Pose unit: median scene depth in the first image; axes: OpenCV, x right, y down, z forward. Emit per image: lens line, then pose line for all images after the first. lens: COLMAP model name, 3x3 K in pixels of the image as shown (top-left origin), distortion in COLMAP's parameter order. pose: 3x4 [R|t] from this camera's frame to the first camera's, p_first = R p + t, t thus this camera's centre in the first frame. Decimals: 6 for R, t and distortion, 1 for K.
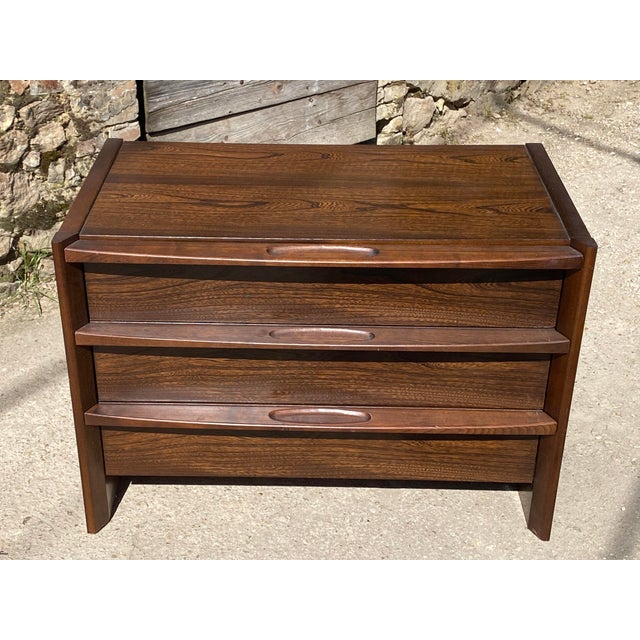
lens RADIAL K [[1026.8, 0, 319.7], [0, 1026.8, 315.1], [0, 0, 1]] dist [0.060471, 0.000000]
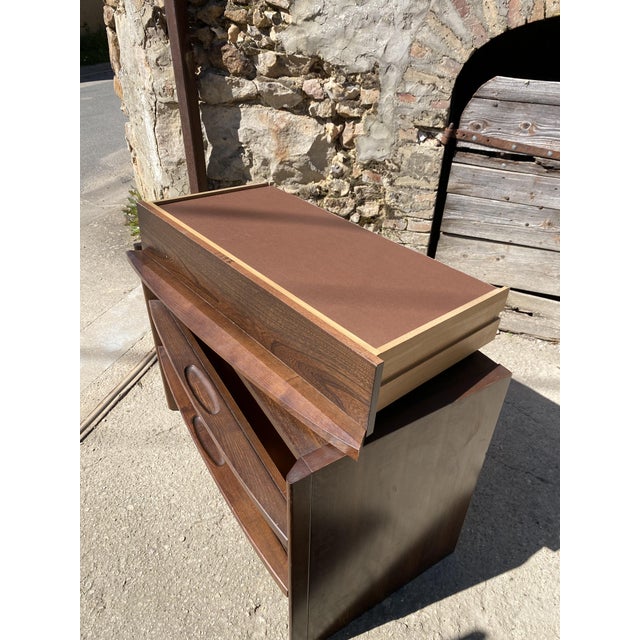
lens RADIAL K [[492.2, 0, 326.0], [0, 492.2, 312.0], [0, 0, 1]] dist [0.012324, -0.009218]
pose [[0.531535, 0.482697, -0.696042, 0.327410], [-0.439083, 0.859729, 0.260904, -0.205485], [0.724346, 0.166941, 0.668920, 0.452099]]
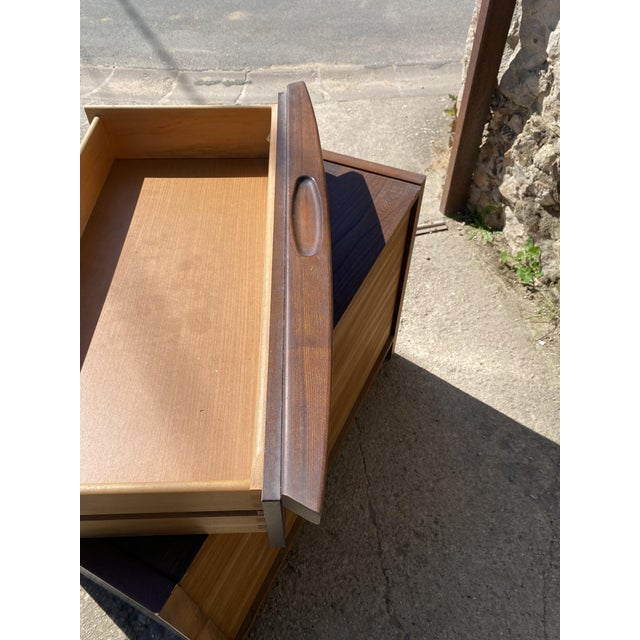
lens RADIAL K [[492.2, 0, 317.3], [0, 492.2, 307.4], [0, 0, 1]] dist [0.012324, -0.009218]
pose [[-0.446108, 0.664218, -0.599835, 0.177393], [-0.435777, 0.424197, 0.793823, -0.366316], [0.781720, 0.615525, 0.100213, 0.755021]]
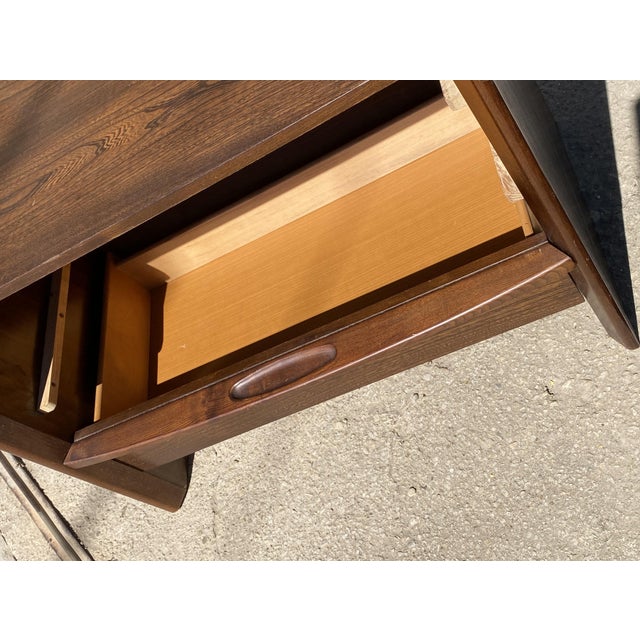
lens RADIAL K [[782.0, 0, 356.4], [0, 782.0, 339.8], [0, 0, 1]] dist [0.051297, 0.000000]
pose [[0.849078, -0.365976, -0.380956, 0.202222], [0.504926, 0.774230, 0.381599, -0.084928], [0.155292, -0.516362, 0.842173, 0.363714]]
